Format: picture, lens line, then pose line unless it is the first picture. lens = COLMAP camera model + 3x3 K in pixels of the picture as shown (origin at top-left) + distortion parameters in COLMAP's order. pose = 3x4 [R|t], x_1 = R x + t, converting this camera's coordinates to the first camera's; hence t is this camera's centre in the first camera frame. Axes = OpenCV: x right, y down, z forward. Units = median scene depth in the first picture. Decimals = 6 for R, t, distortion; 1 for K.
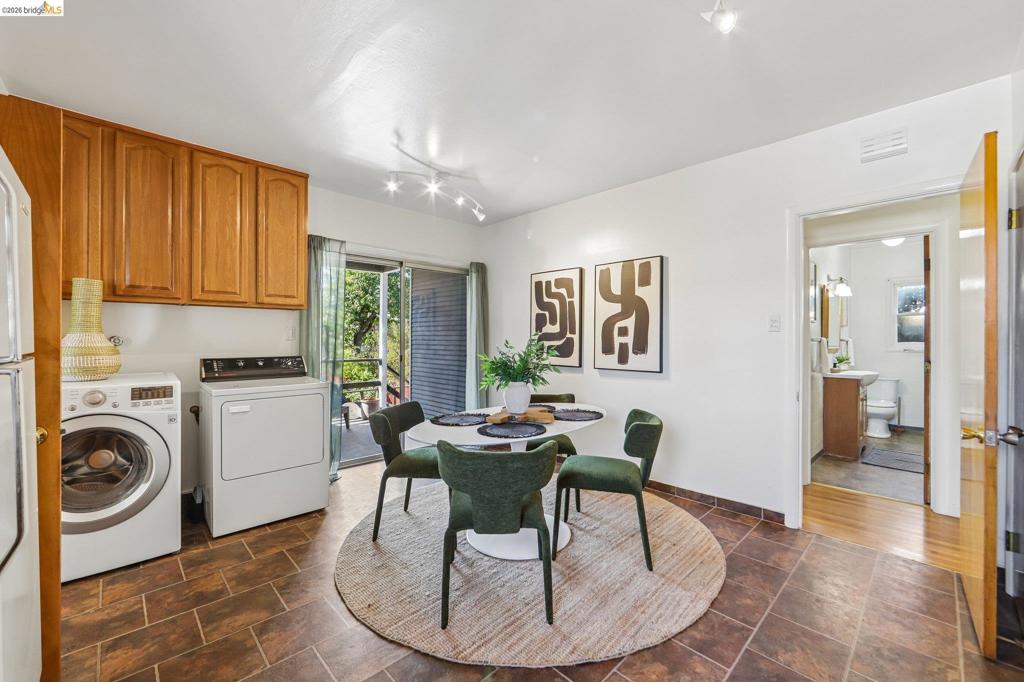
lens RADIAL K [[412.0, 0, 512.0], [0, 412.0, 341.0], [0, 0, 1]] dist [-0.008614, 0.000490]
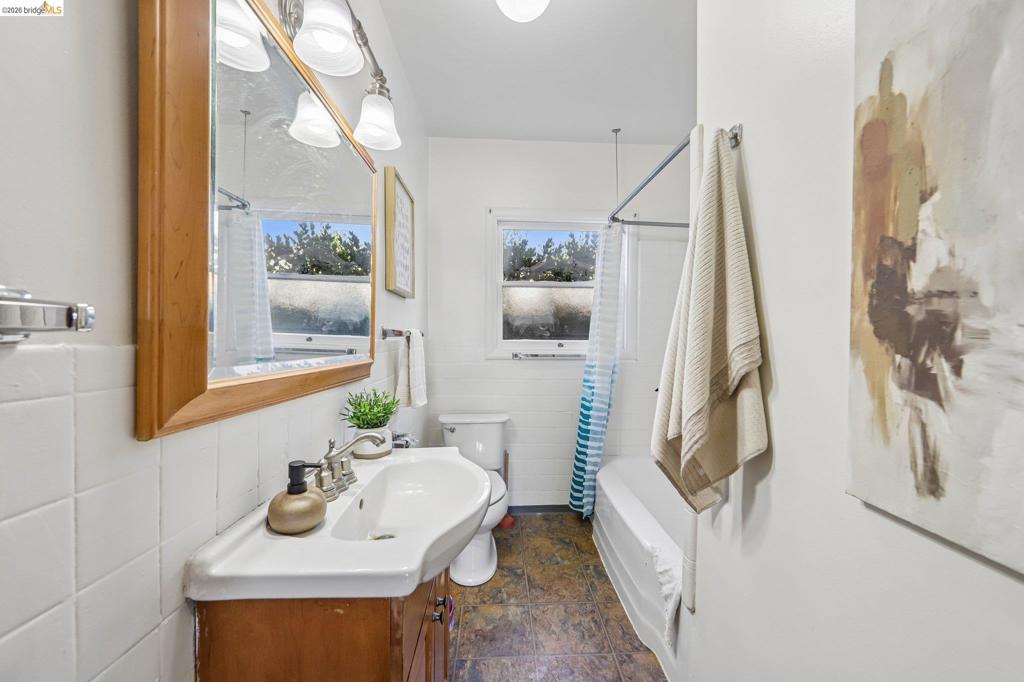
lens RADIAL K [[412.0, 0, 512.0], [0, 412.0, 341.0], [0, 0, 1]] dist [-0.008614, 0.000490]
pose [[0.666875, -0.003580, 0.745161, 0.610104], [-0.007203, 0.999911, 0.011249, -0.001127], [-0.745135, -0.012869, 0.666790, 0.694230]]
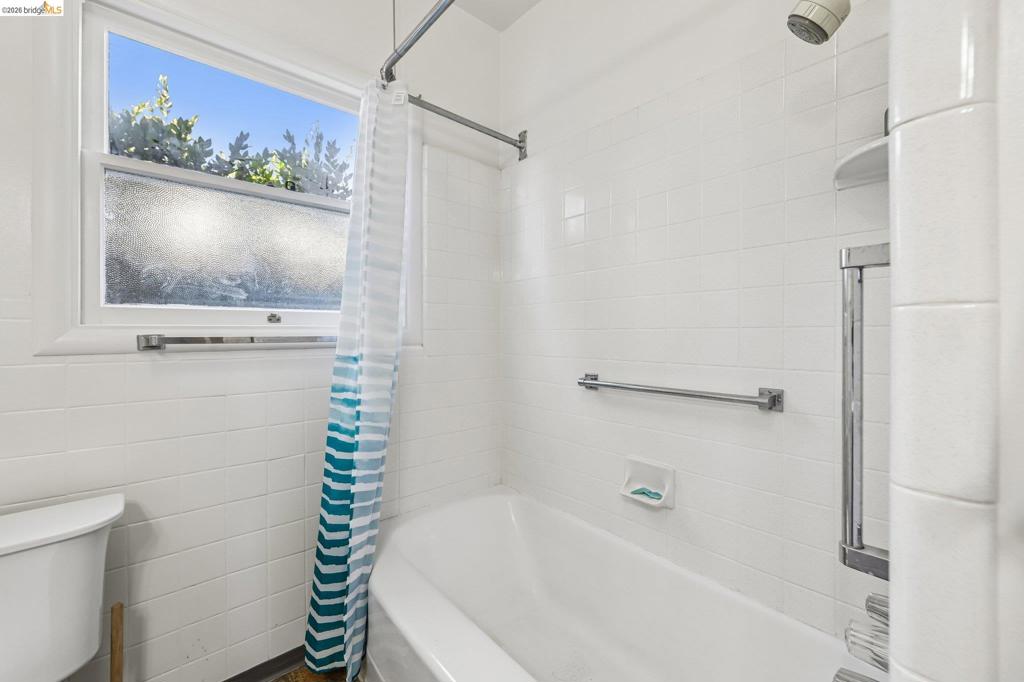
lens RADIAL K [[411.6, 0, 525.9], [0, 411.6, 336.9], [0, 0, 1]] dist [-0.009328, 0.000369]
pose [[0.037490, -0.006143, 0.999278, 0.795060], [0.002585, 0.999978, 0.006050, 0.019230], [-0.999294, 0.002357, 0.037505, 0.833002]]
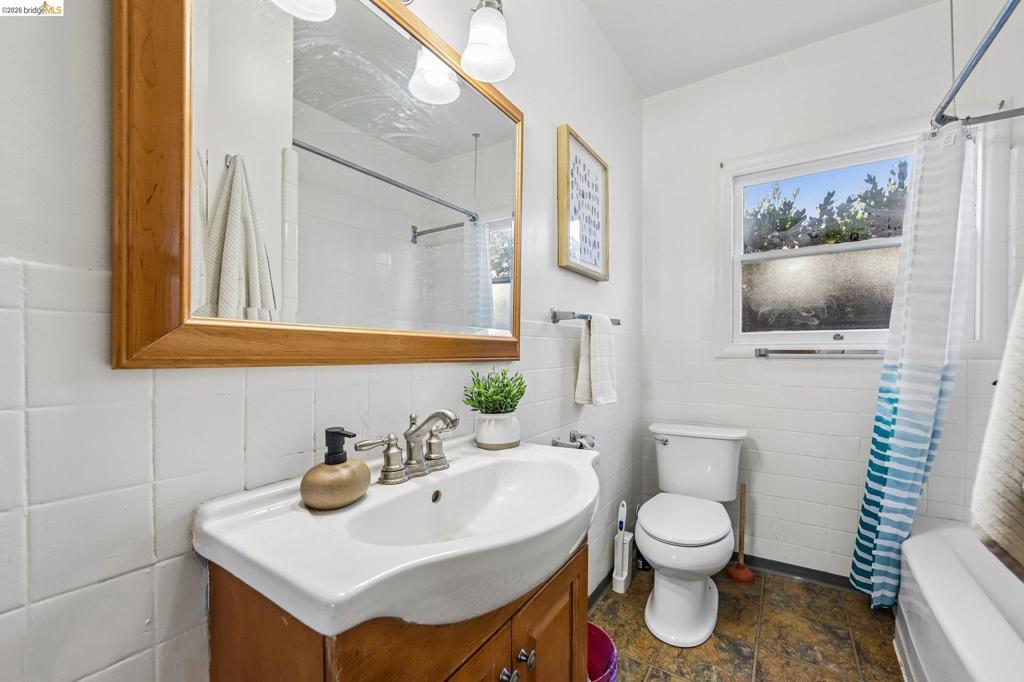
lens RADIAL K [[413.1, 0, 511.3], [0, 413.1, 353.2], [0, 0, 1]] dist [-0.010077, 0.000495]
pose [[0.977819, -0.002341, 0.209437, 0.693448], [0.000454, 0.999959, 0.009057, 0.019663], [-0.209449, -0.008761, 0.977780, 0.712273]]
